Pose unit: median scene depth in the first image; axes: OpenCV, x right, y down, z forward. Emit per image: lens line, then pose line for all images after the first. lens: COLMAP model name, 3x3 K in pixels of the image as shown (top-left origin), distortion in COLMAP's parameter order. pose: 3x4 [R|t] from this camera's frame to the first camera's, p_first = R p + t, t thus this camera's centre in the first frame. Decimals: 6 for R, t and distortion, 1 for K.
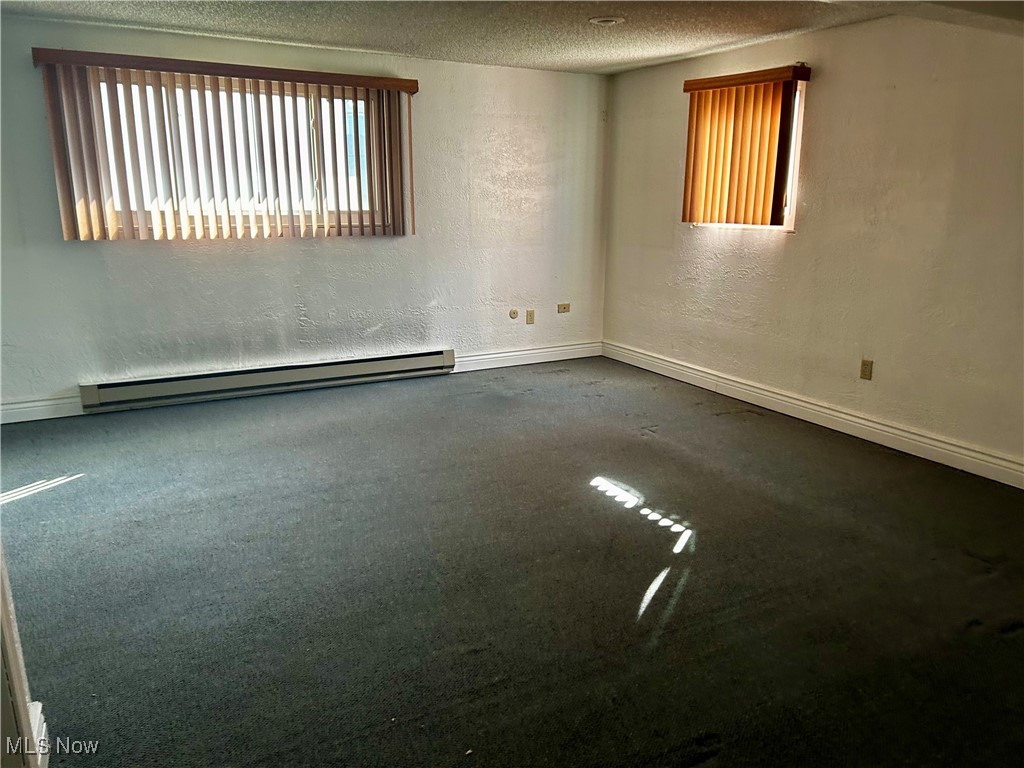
lens RADIAL K [[773.2, 0, 512.0], [0, 773.2, 384.0], [0, 0, 1]] dist [0.059306, -0.078002]
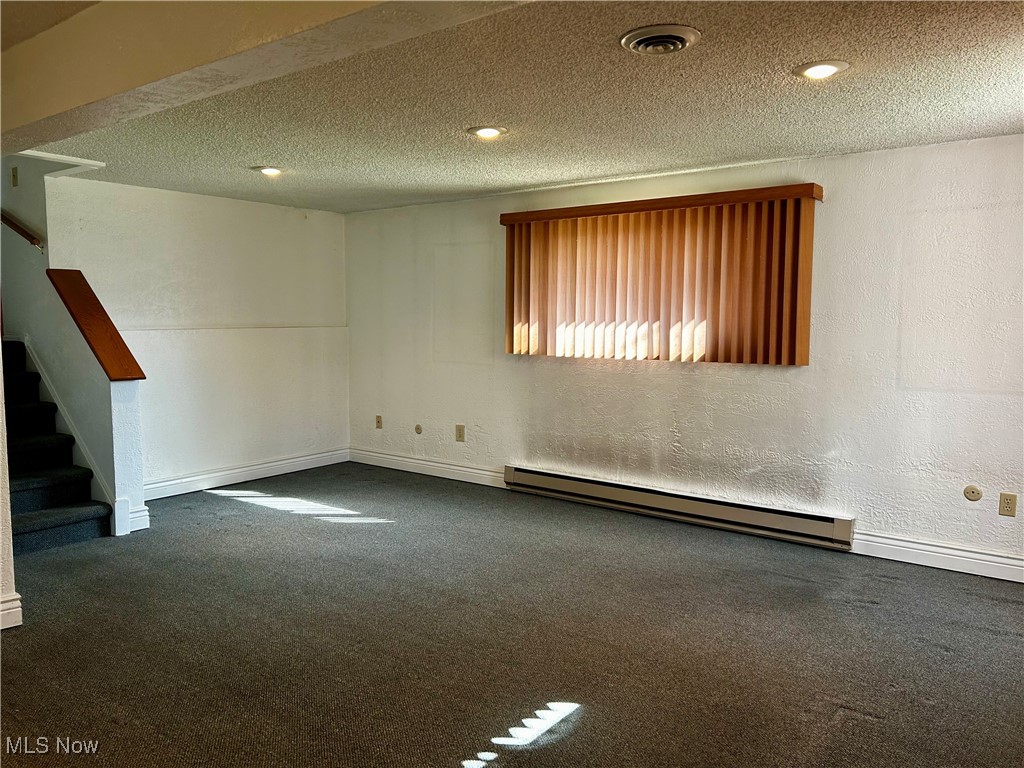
lens RADIAL K [[773.2, 0, 512.0], [0, 773.2, 384.0], [0, 0, 1]] dist [0.059306, -0.078002]
pose [[0.376027, 0.081204, -0.923044, 0.540355], [-0.211648, 0.977346, -0.000239, -0.116363], [0.902114, 0.195451, 0.384695, 0.445517]]
